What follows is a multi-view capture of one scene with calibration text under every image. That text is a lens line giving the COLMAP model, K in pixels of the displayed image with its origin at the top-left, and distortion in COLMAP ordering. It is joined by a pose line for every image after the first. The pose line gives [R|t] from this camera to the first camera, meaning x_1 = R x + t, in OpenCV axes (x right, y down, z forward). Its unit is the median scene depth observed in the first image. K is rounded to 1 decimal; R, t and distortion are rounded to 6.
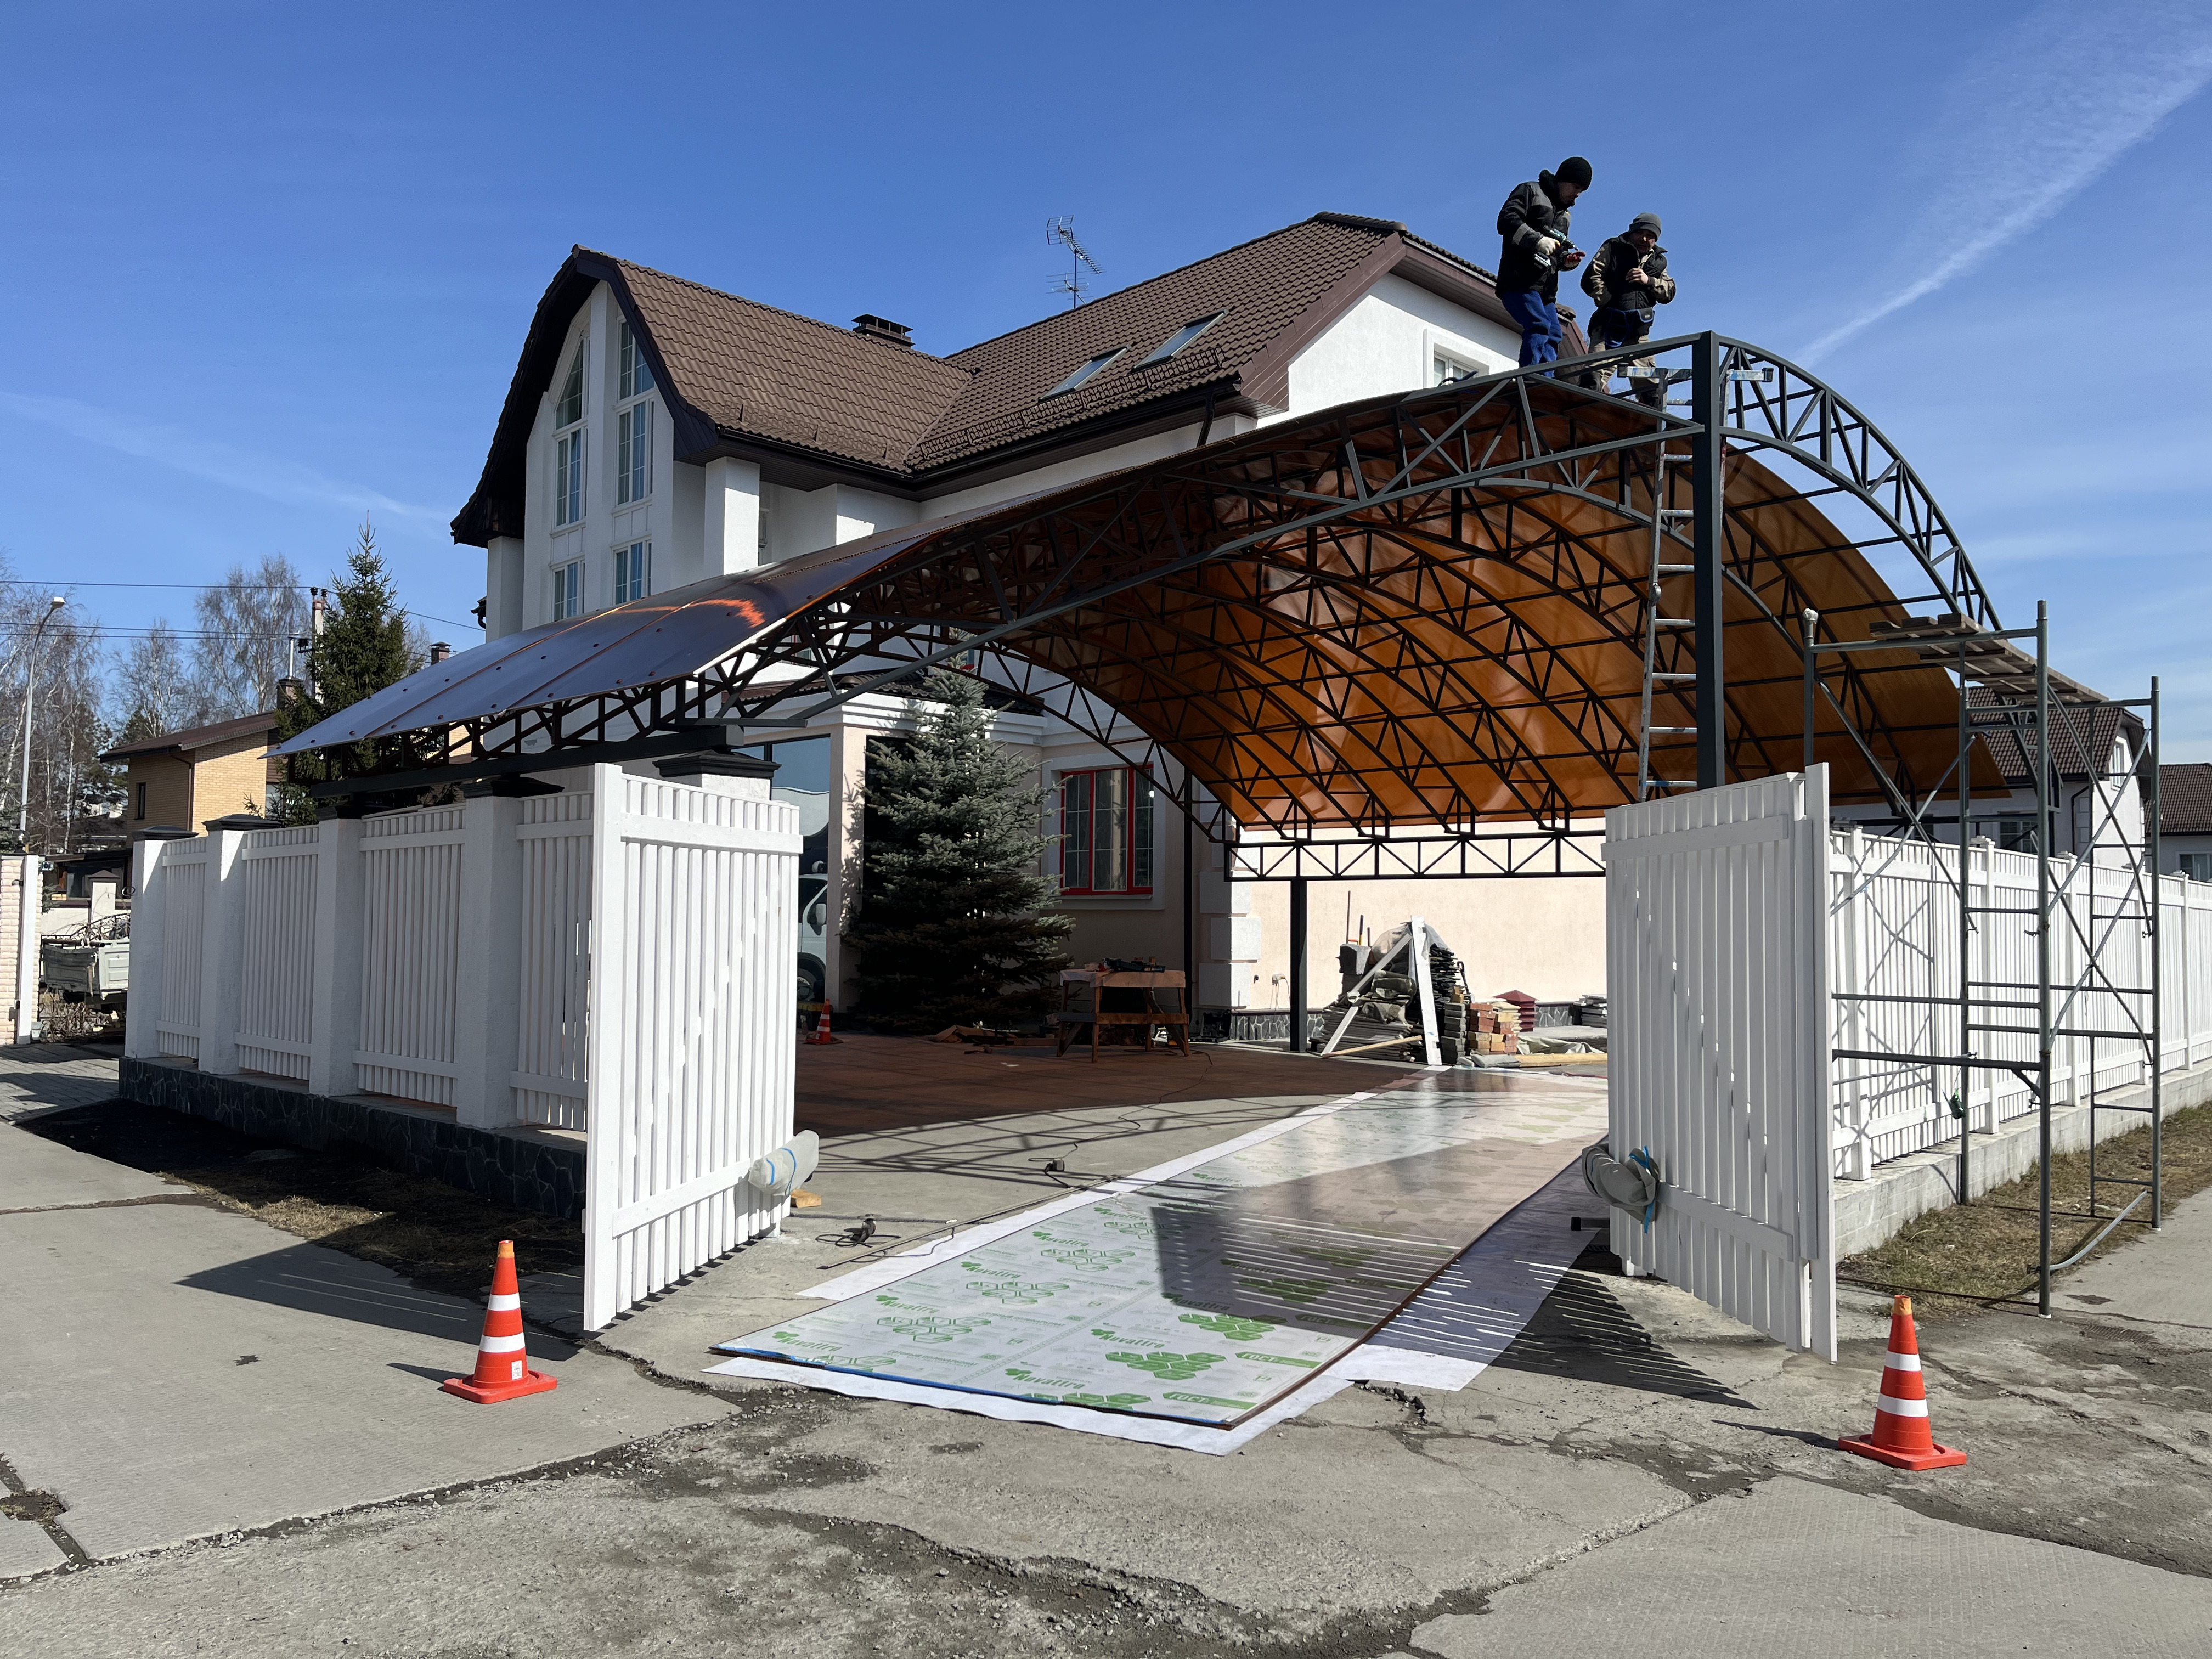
lens RADIAL K [[1660.8, 0, 1104.1], [0, 1660.8, 832.6], [0, 0, 1]] dist [0.060416, -0.081771]
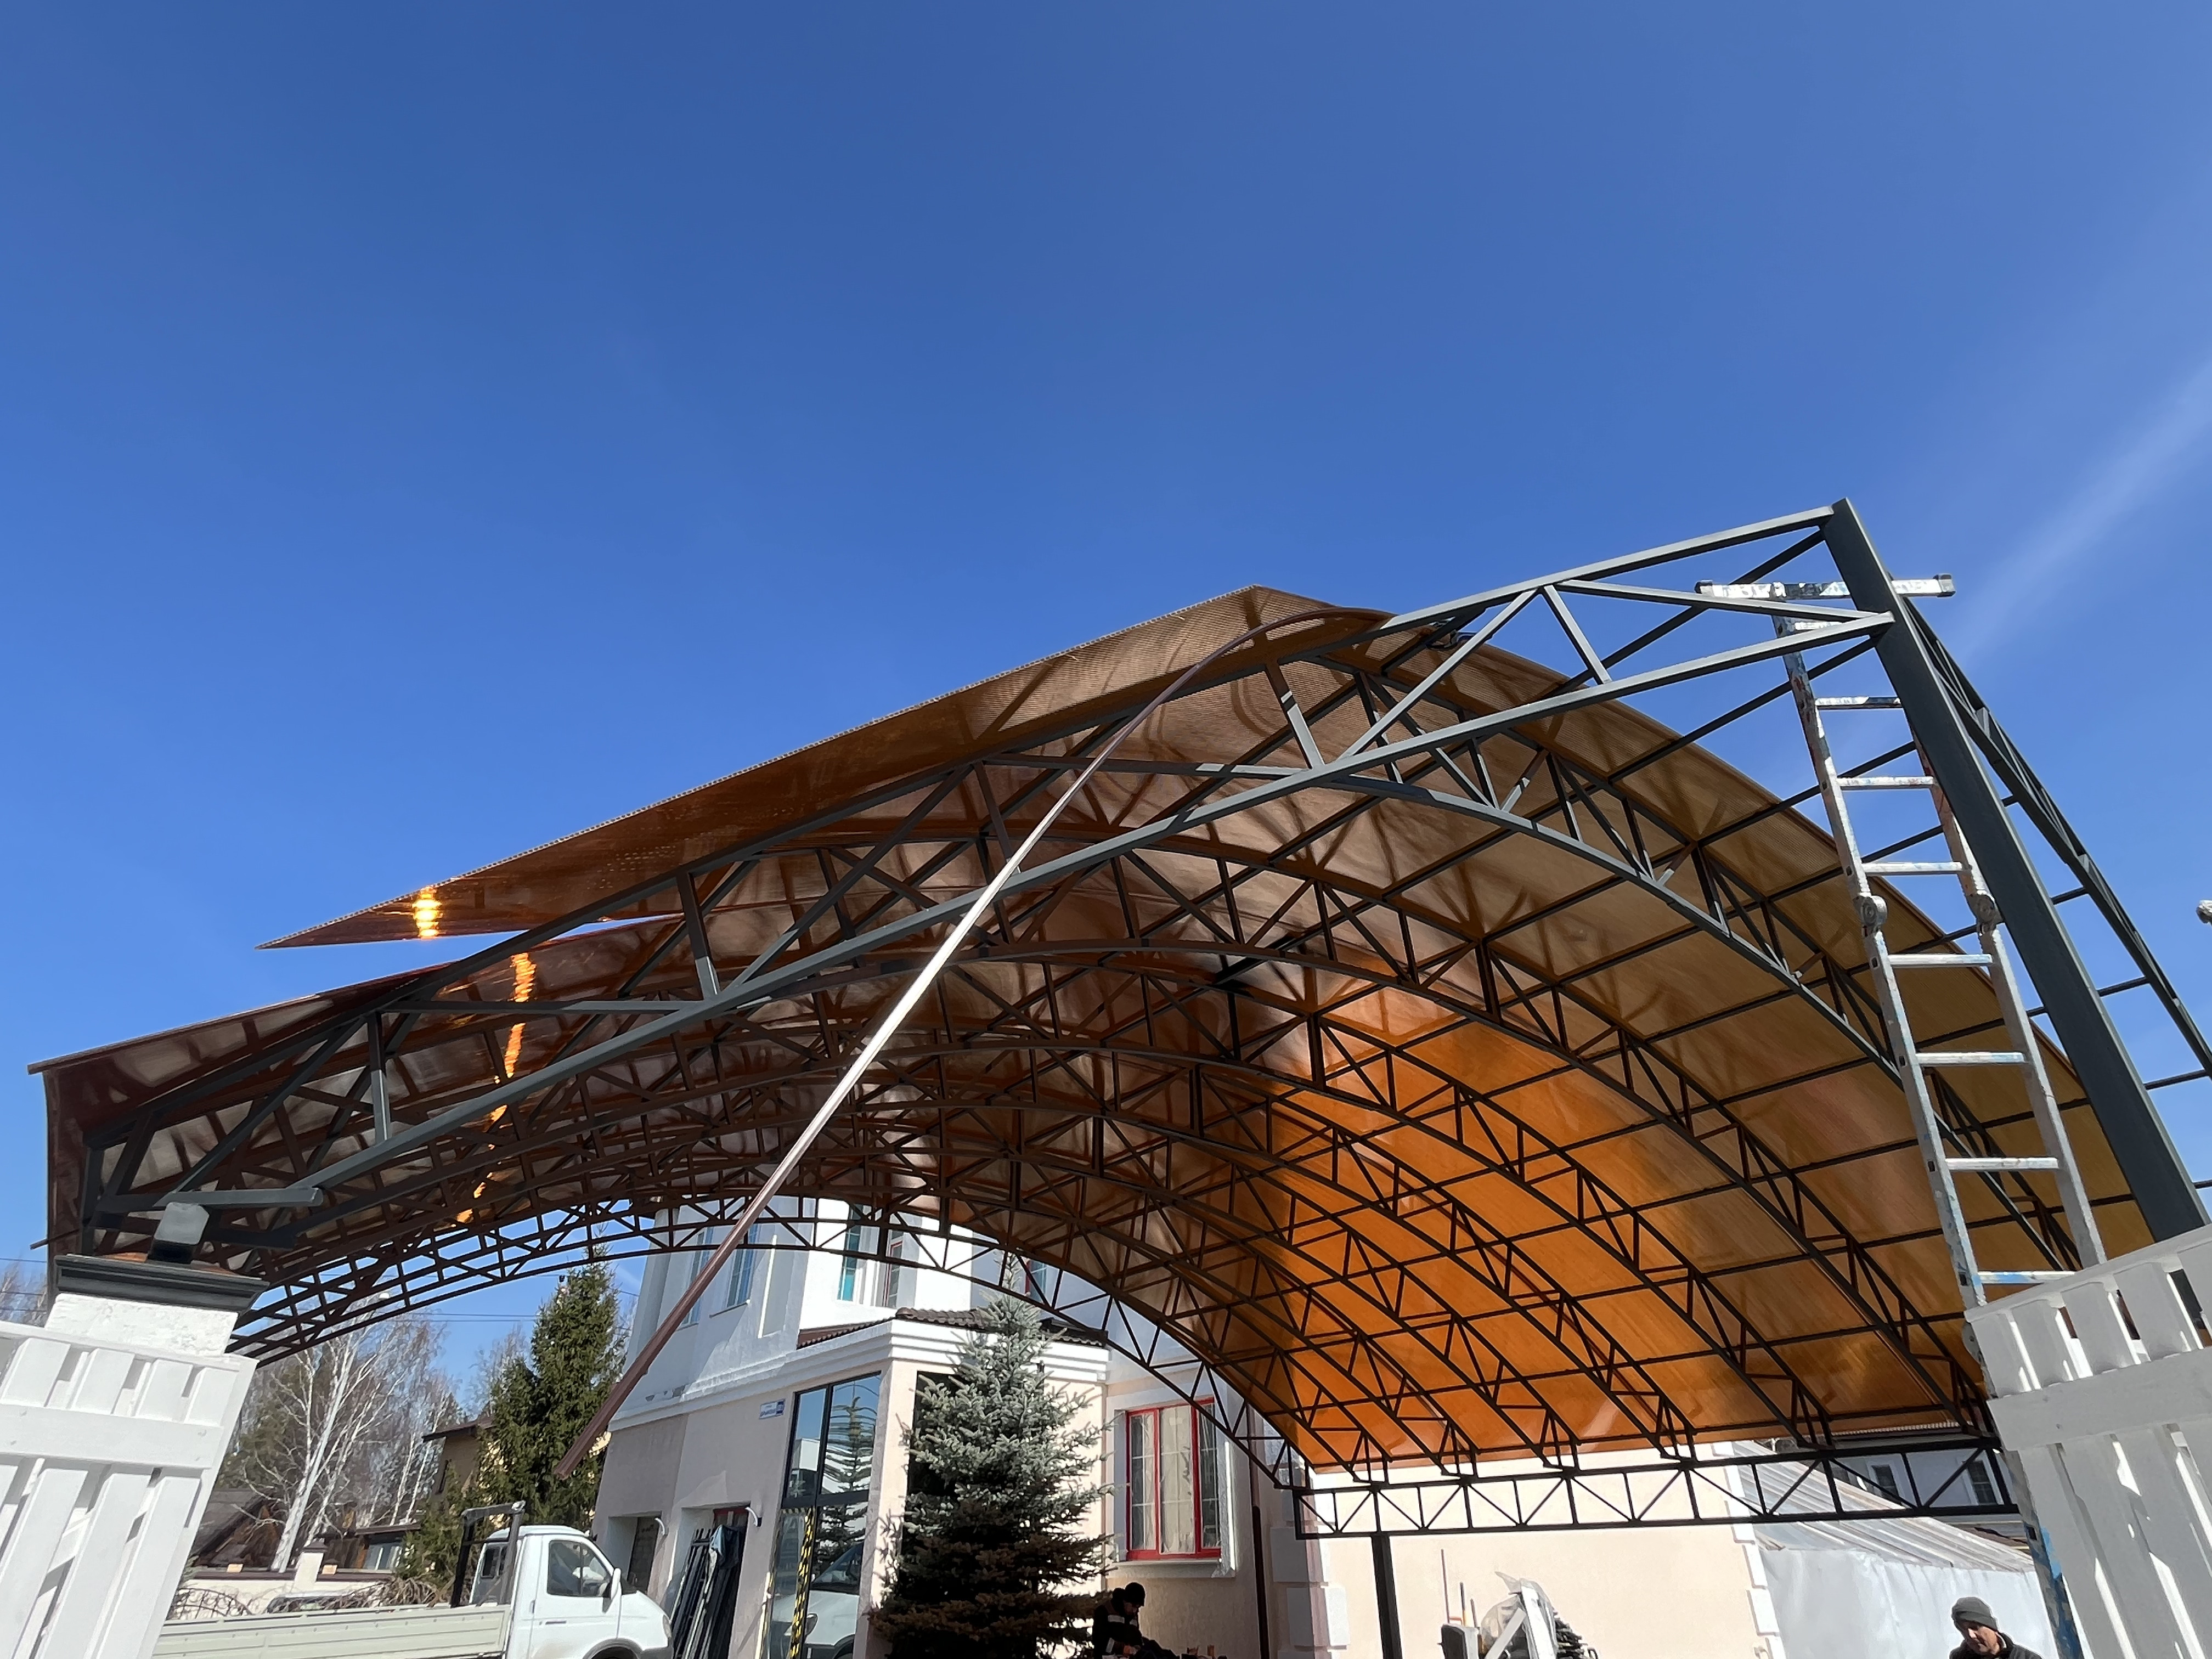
lens RADIAL K [[1174.4, 0, 1109.5], [0, 1174.4, 838.7], [0, 0, 1]] dist [-0.001028, -0.003811]
pose [[0.994662, -0.062047, -0.082450, 0.052208], [0.013628, 0.871016, -0.491066, 0.010806], [0.102285, 0.487321, 0.867212, 0.292633]]
